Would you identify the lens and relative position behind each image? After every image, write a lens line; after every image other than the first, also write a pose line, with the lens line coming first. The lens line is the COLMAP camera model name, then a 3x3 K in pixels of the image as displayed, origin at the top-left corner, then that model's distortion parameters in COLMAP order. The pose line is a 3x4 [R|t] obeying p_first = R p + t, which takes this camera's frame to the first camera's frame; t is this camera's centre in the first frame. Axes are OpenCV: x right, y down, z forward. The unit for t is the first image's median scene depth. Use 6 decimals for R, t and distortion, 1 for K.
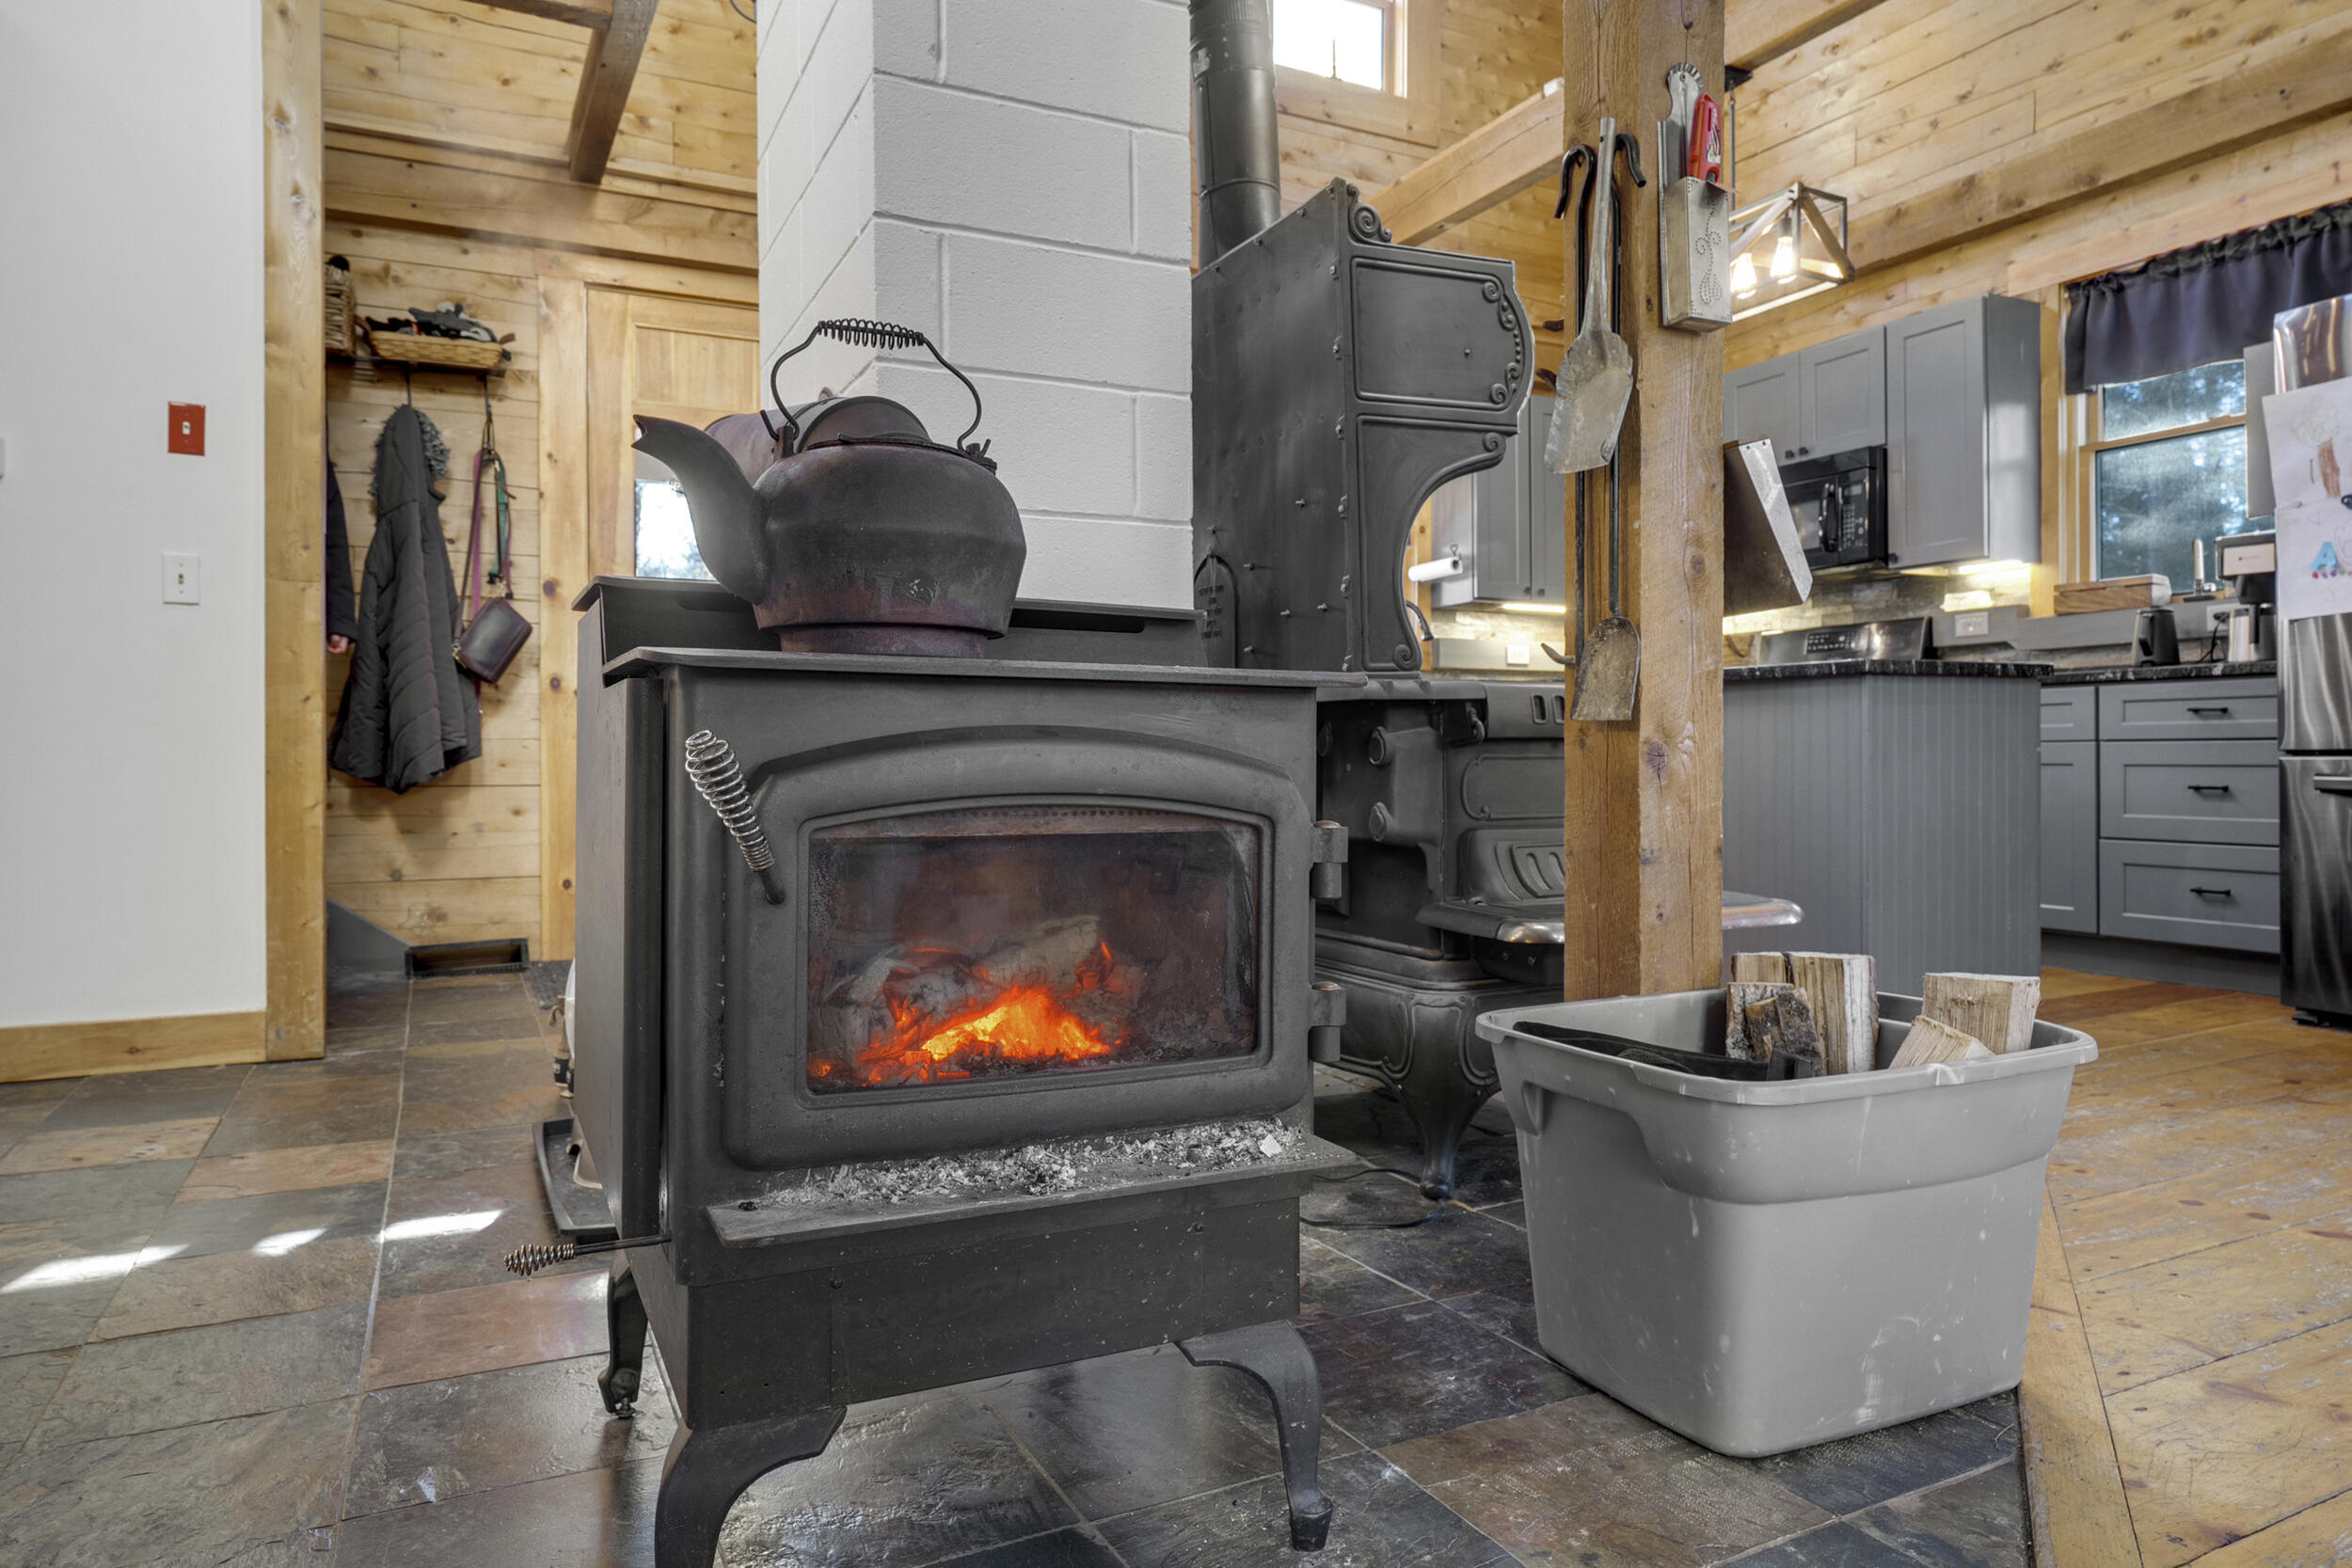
lens RADIAL K [[1473.5, 0, 1176.0], [0, 1473.5, 784.0], [0, 0, 1]] dist [-0.002462, 0.001591]
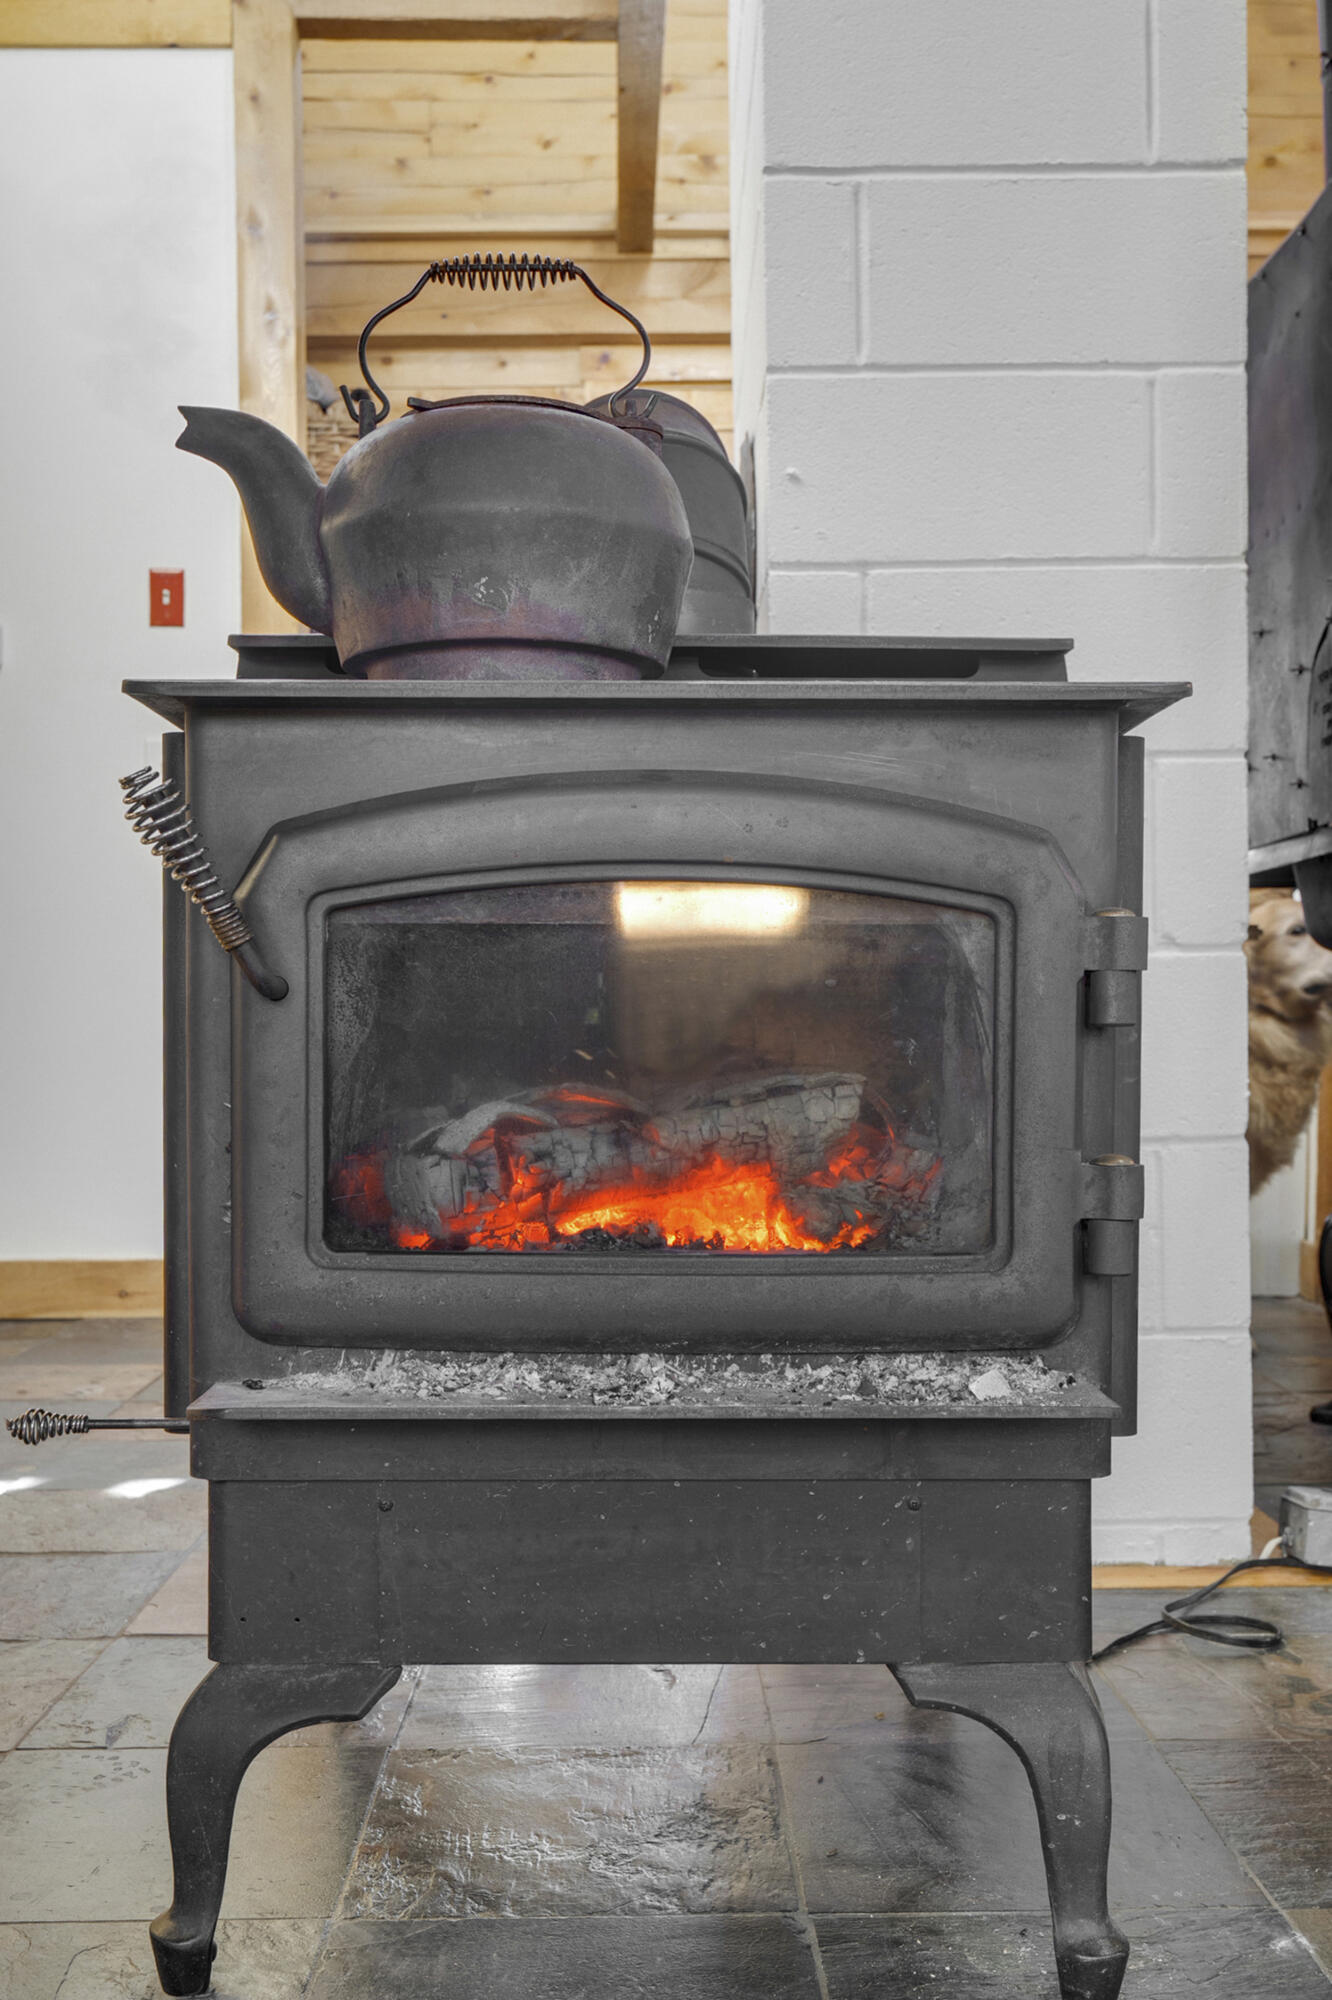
lens RADIAL K [[1995.1, 0, 665.7], [0, 1995.1, 1119.8], [0, 0, 1]] dist [0.011013, -0.005407]
pose [[0.895944, 0.014193, -0.443940, 0.318982], [-0.003229, 0.999671, 0.025443, 0.097278], [0.444155, -0.021362, 0.895695, 0.116829]]
